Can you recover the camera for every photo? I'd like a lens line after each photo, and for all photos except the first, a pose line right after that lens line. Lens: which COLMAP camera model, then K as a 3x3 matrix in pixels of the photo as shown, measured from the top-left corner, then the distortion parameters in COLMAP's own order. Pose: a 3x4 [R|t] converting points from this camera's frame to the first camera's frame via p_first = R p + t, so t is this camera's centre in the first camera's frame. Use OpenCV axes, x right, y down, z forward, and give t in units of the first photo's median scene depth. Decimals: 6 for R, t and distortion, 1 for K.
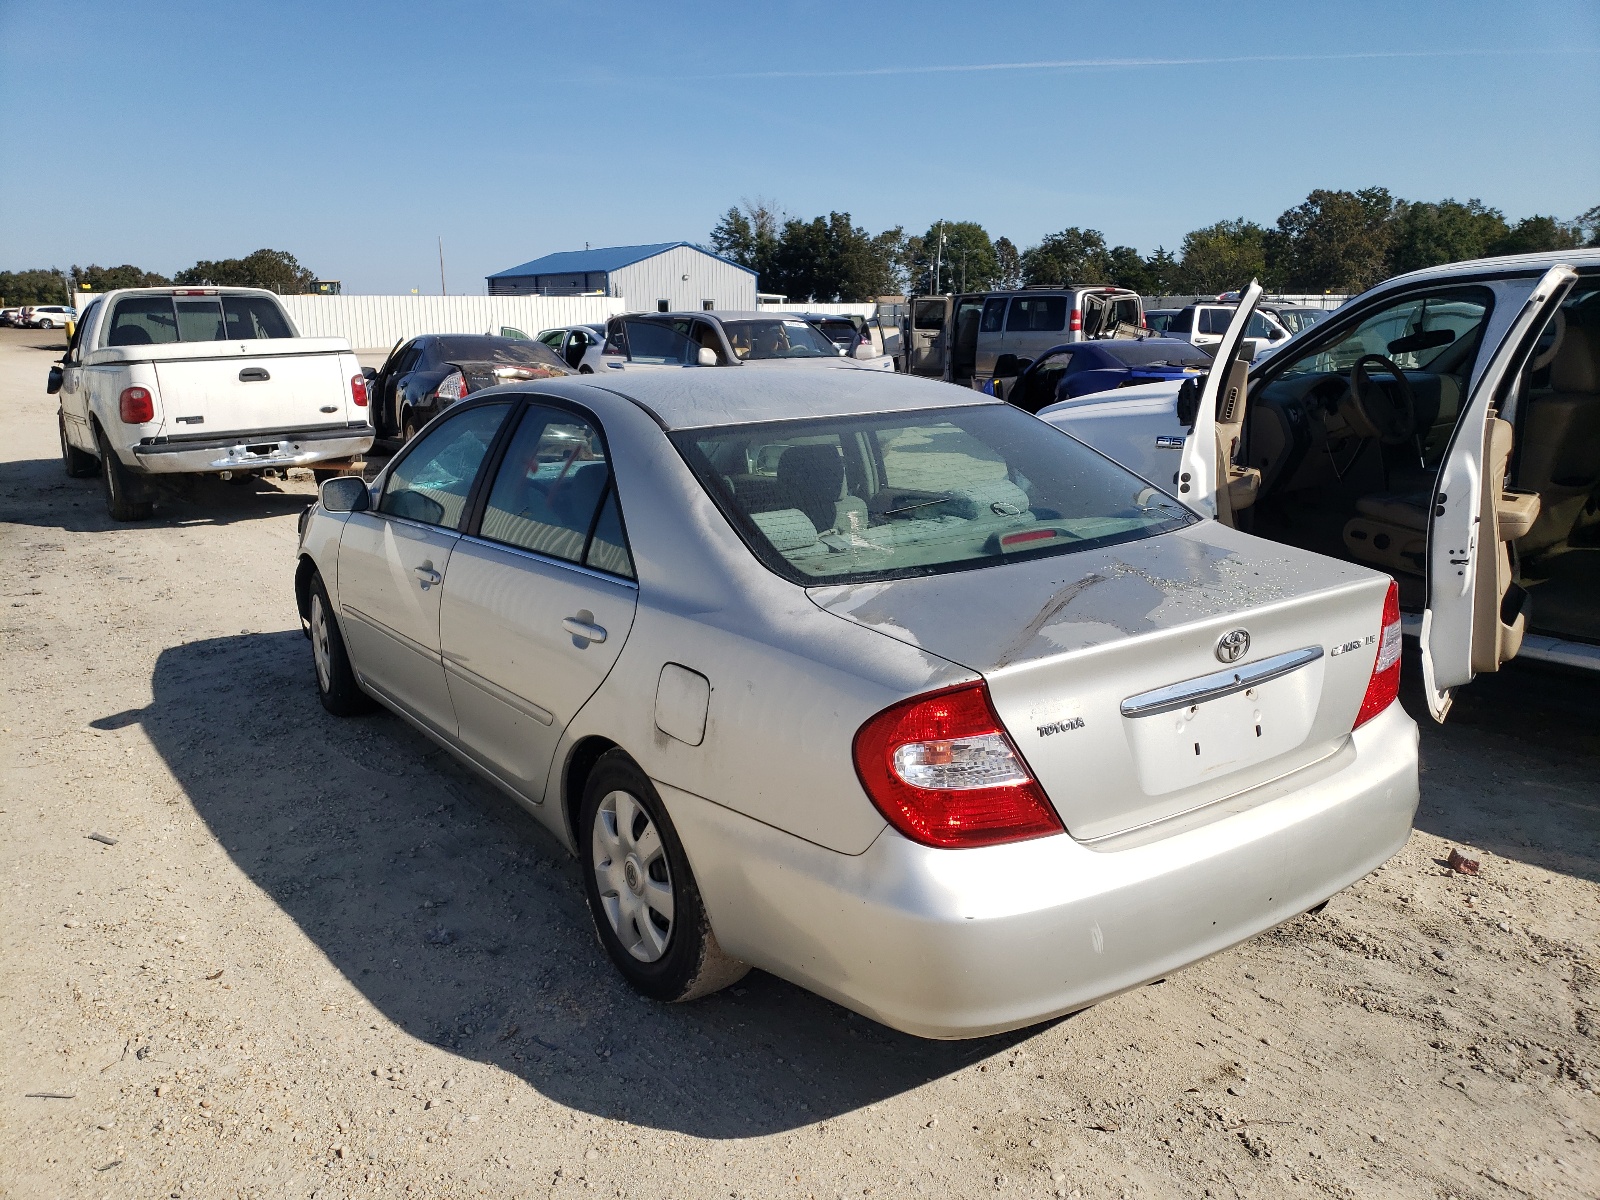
lens RADIAL K [[1206.5, 0, 783.6], [0, 1206.5, 588.9], [0, 0, 1]] dist [0.015477, 0.004859]
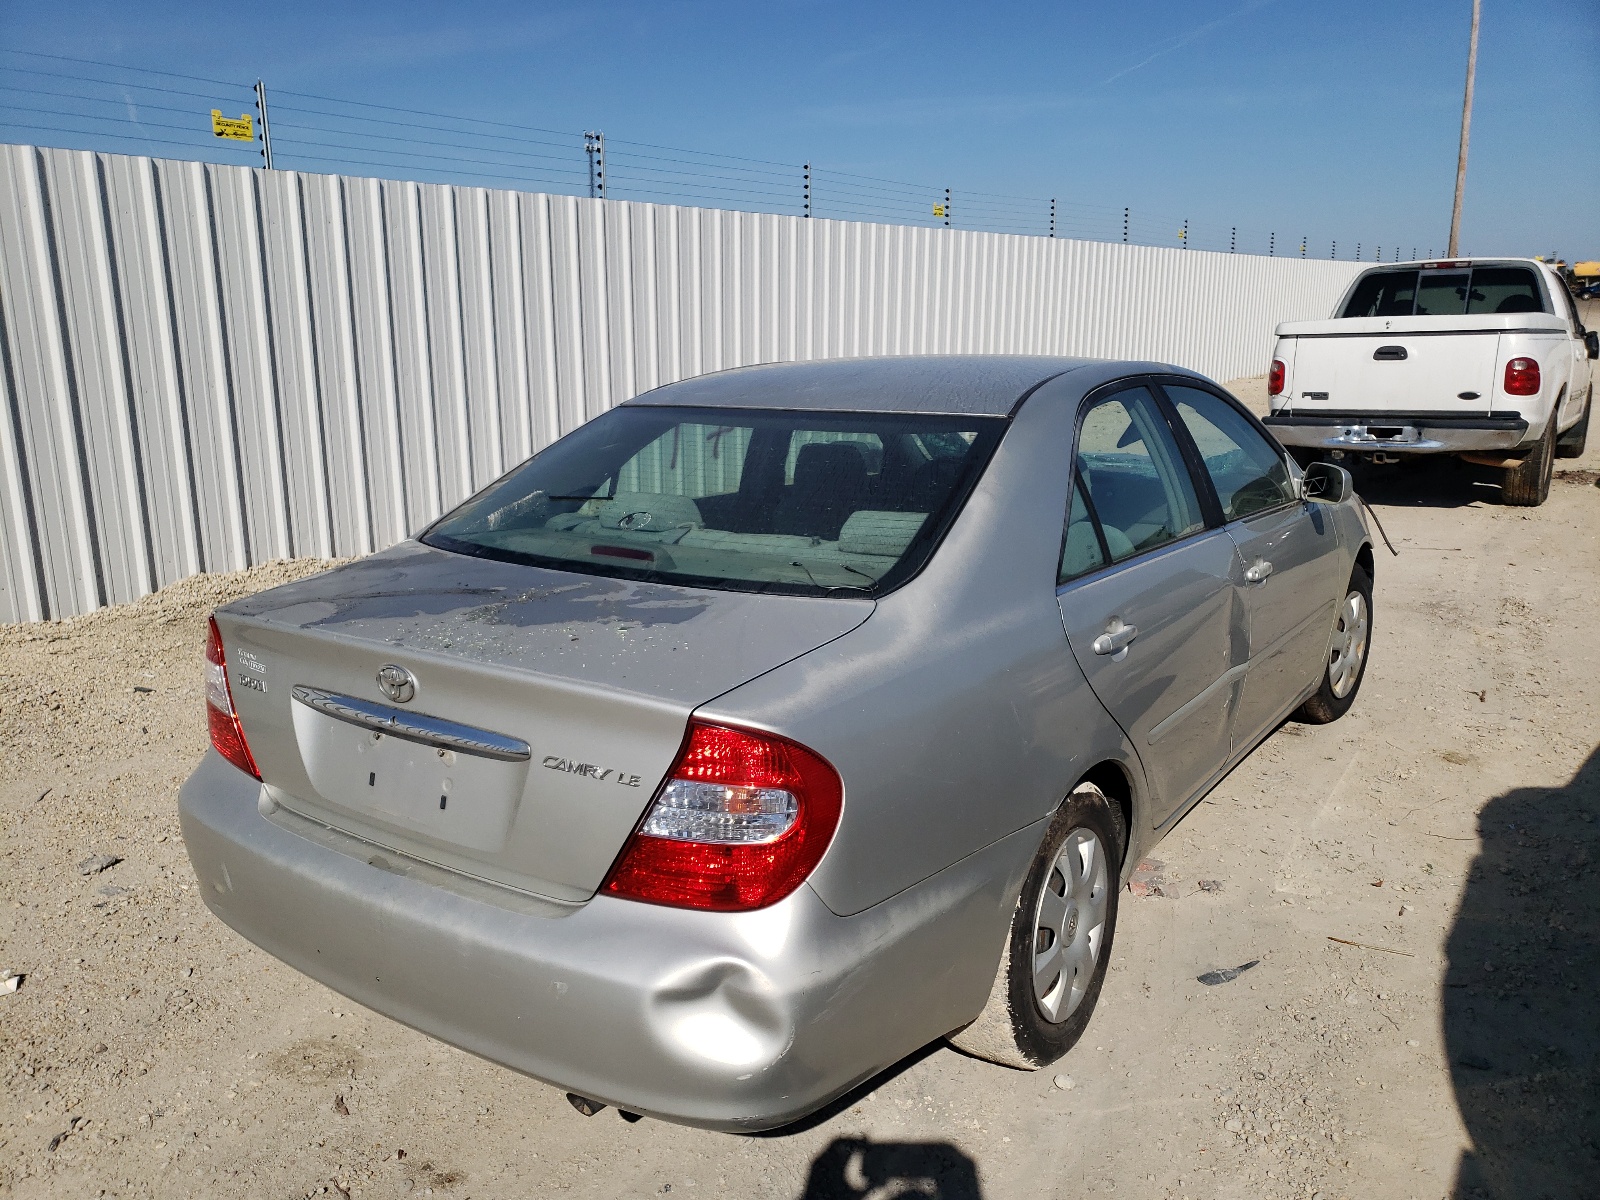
lens RADIAL K [[1206.5, 0, 784.4], [0, 1206.5, 612.1], [0, 0, 1]] dist [0.015477, 0.004859]
pose [[0.374775, 0.235442, -0.896722, 0.284816], [-0.200099, 0.964962, 0.169730, -0.047088], [0.905265, 0.115823, 0.408755, 0.204094]]
